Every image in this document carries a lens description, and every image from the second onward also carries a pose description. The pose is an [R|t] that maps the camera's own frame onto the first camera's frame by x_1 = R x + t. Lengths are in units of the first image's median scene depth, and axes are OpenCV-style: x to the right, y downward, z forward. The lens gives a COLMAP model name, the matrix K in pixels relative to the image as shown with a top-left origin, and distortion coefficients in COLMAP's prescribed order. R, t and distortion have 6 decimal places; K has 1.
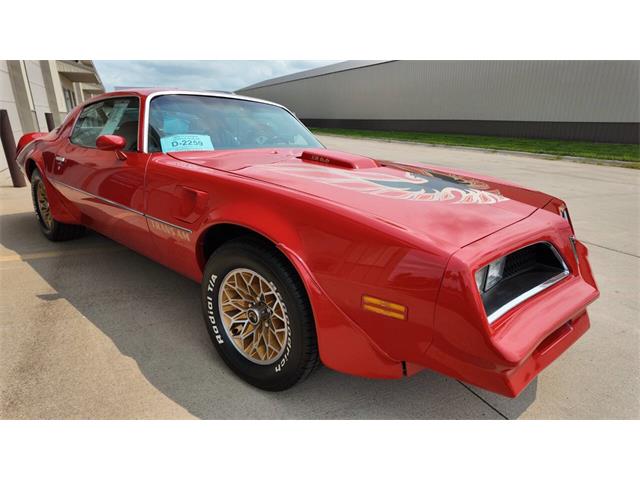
lens RADIAL K [[379.3, 0, 322.7], [0, 379.3, 235.2], [0, 0, 1]] dist [0.028831, -0.020623]
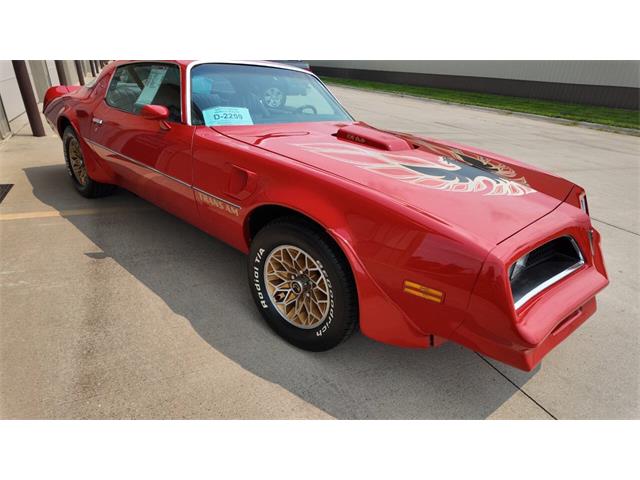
lens RADIAL K [[379.3, 0, 323.9], [0, 379.3, 236.5], [0, 0, 1]] dist [0.028831, -0.020623]
pose [[0.998971, 0.045360, -0.000492, -0.085913], [-0.044956, 0.991401, 0.122894, -0.060462], [0.006063, -0.122745, 0.992420, -0.073632]]
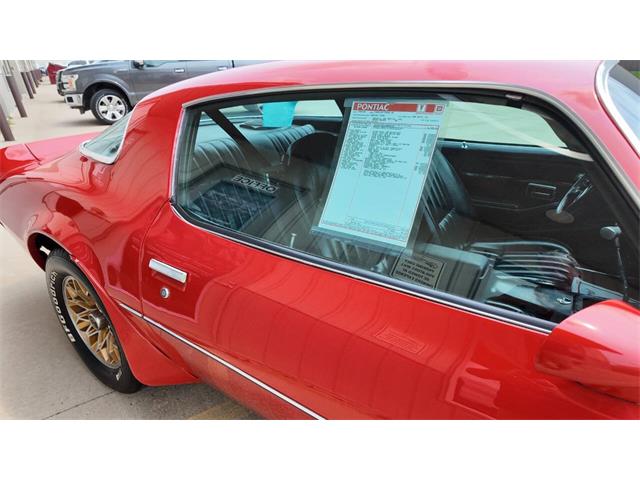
lens RADIAL K [[379.3, 0, 316.7], [0, 379.3, 237.9], [0, 0, 1]] dist [0.028831, -0.020623]
pose [[0.993684, -0.090248, 0.066692, -0.772473], [0.079592, 0.985770, 0.148062, -0.370135], [-0.079105, -0.141819, 0.986727, 0.872265]]
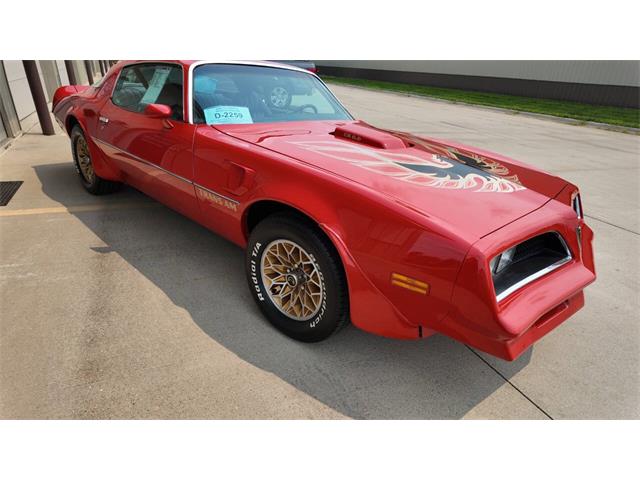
lens RADIAL K [[379.3, 0, 323.8], [0, 379.3, 236.3], [0, 0, 1]] dist [0.028831, -0.020623]
pose [[0.998506, 0.051760, -0.017499, -0.056593], [-0.049201, 0.991060, 0.124016, -0.054087], [0.023762, -0.122970, 0.992126, -0.103544]]
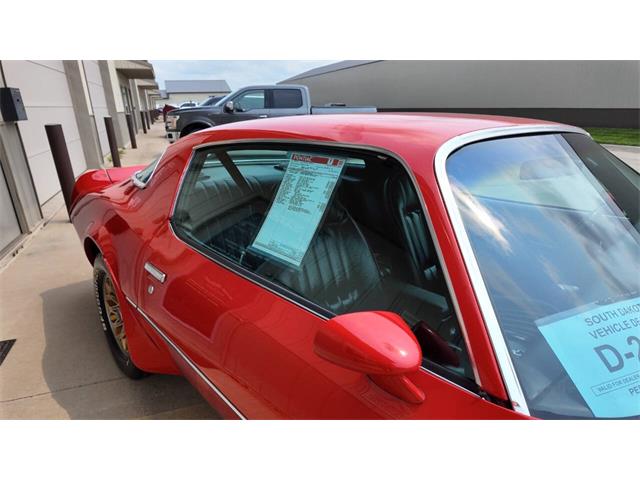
lens RADIAL K [[379.3, 0, 317.5], [0, 379.3, 234.1], [0, 0, 1]] dist [0.028831, -0.020623]
pose [[0.993616, 0.015119, -0.111794, -0.600364], [-0.012264, 0.999582, 0.026178, -0.353326], [0.112143, -0.024639, 0.993387, 0.773316]]
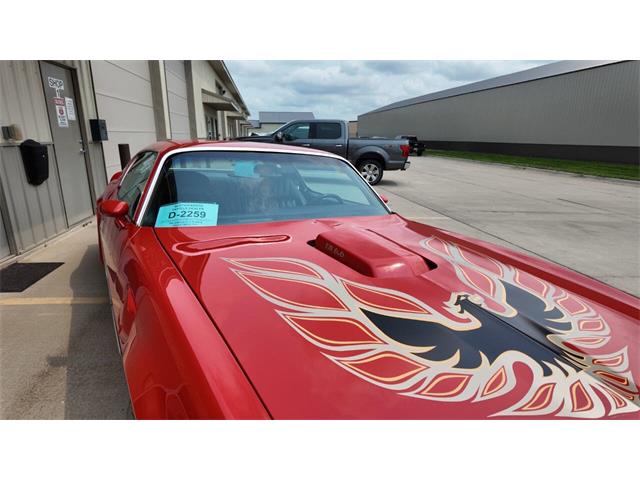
lens RADIAL K [[379.3, 0, 322.0], [0, 379.3, 235.7], [0, 0, 1]] dist [0.028831, -0.020623]
pose [[0.948851, 0.086633, -0.303607, 0.192668], [-0.101435, 0.994285, -0.033295, -0.213503], [0.298988, 0.062388, 0.952215, 0.327438]]
